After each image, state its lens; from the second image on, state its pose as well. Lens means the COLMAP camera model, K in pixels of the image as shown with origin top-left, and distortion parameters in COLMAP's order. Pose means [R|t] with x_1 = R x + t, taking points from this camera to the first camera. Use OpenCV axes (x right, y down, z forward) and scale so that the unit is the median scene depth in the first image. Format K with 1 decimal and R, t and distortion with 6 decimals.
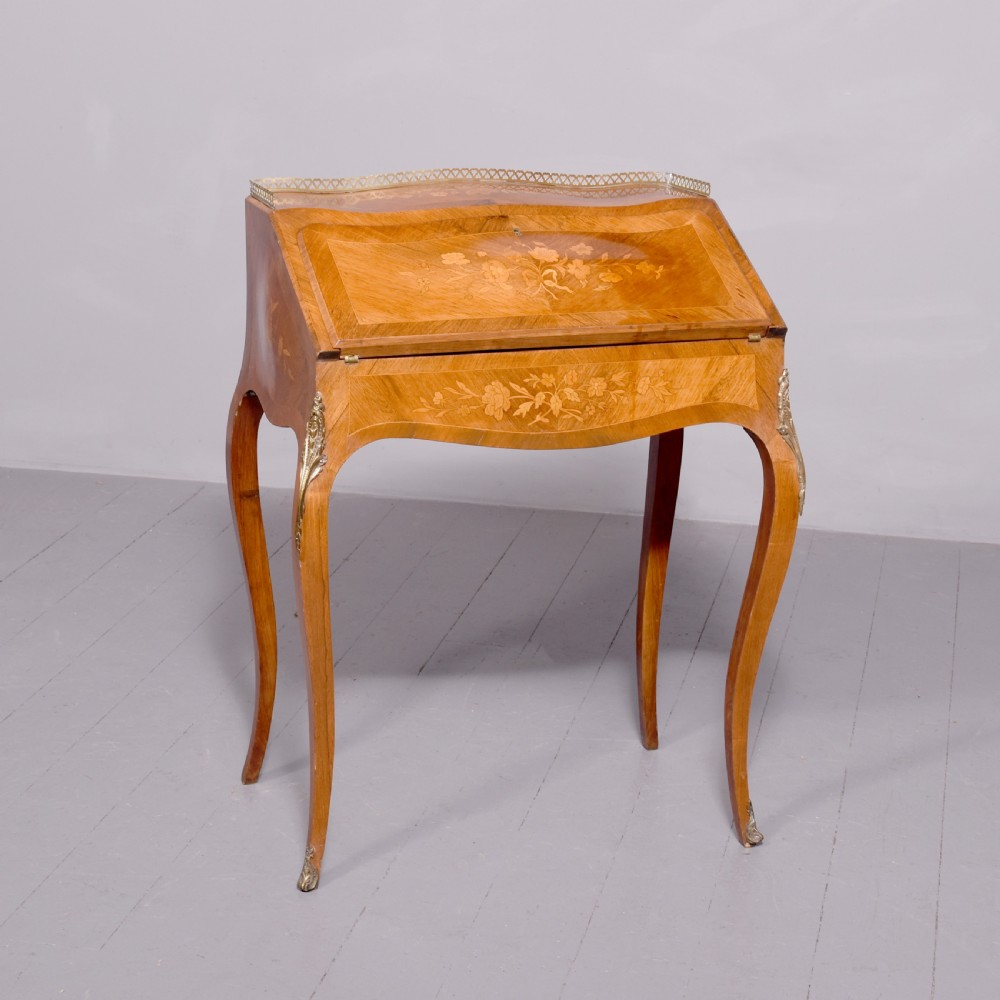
lens RADIAL K [[2485.3, 0, 471.5], [0, 2485.3, 502.1], [0, 0, 1]] dist [0.154329, 0.000000]
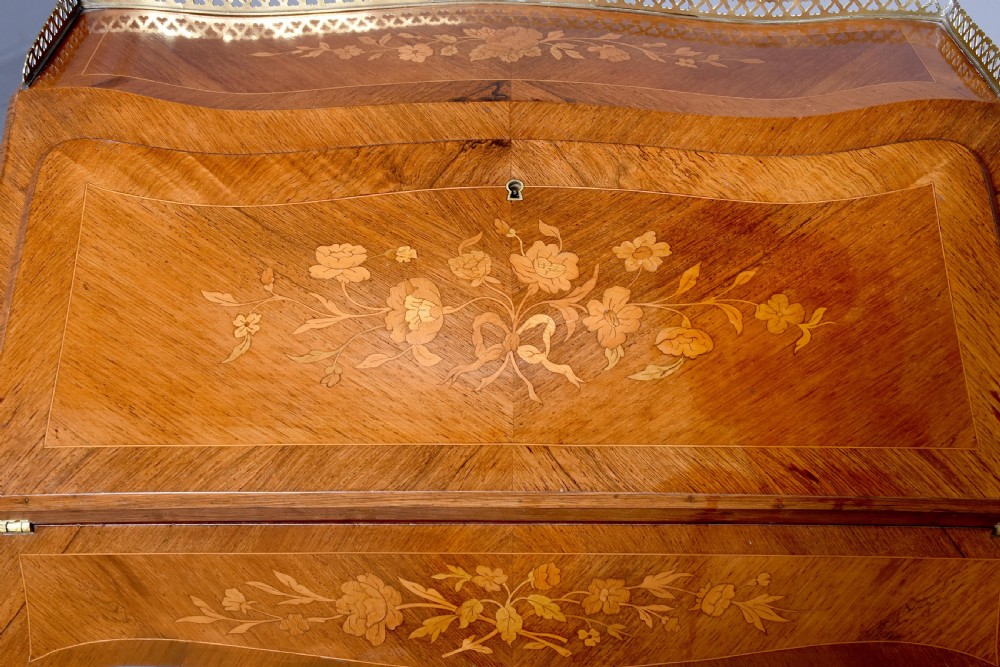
lens RADIAL K [[1585.0, 0, 481.4], [0, 1585.0, 325.2], [0, 0, 1]] dist [0.225148, 0.000000]
pose [[0.950294, 0.157759, -0.268429, 0.095118], [-0.075691, 0.953322, 0.292316, -0.169288], [0.302014, -0.257469, 0.917876, 0.713914]]
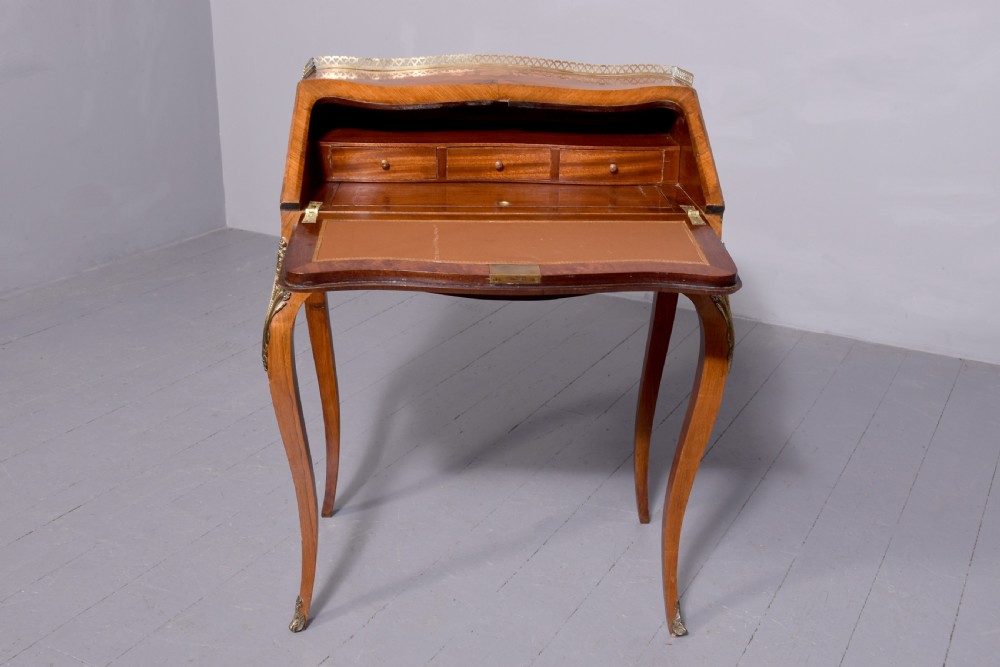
lens RADIAL K [[1159.1, 0, 493.7], [0, 1159.1, 335.4], [0, 0, 1]] dist [-0.015261, 0.000000]
pose [[0.961042, 0.094243, -0.259839, 0.164335], [-0.074071, 0.993505, 0.086384, -0.048918], [0.266292, -0.063772, 0.961780, 0.469232]]
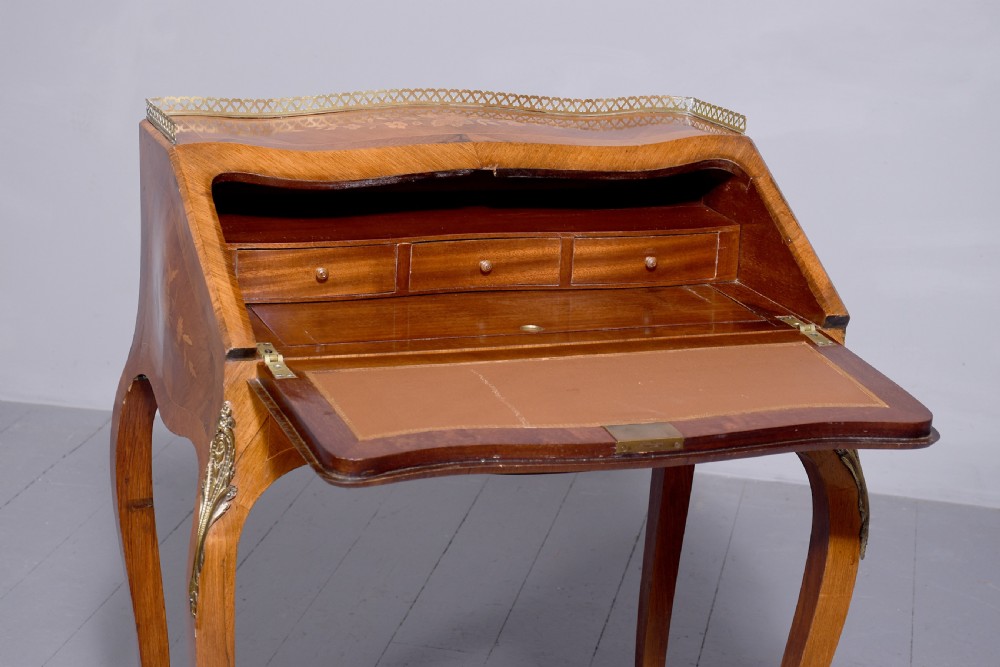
lens RADIAL K [[2409.8, 0, 504.9], [0, 2409.8, 335.2], [0, 0, 1]] dist [0.589660, 0.000000]
pose [[0.999250, 0.020257, 0.032989, -0.002959], [-0.020428, 0.999780, 0.004844, -0.064344], [-0.032883, -0.005514, 0.999444, 0.255473]]
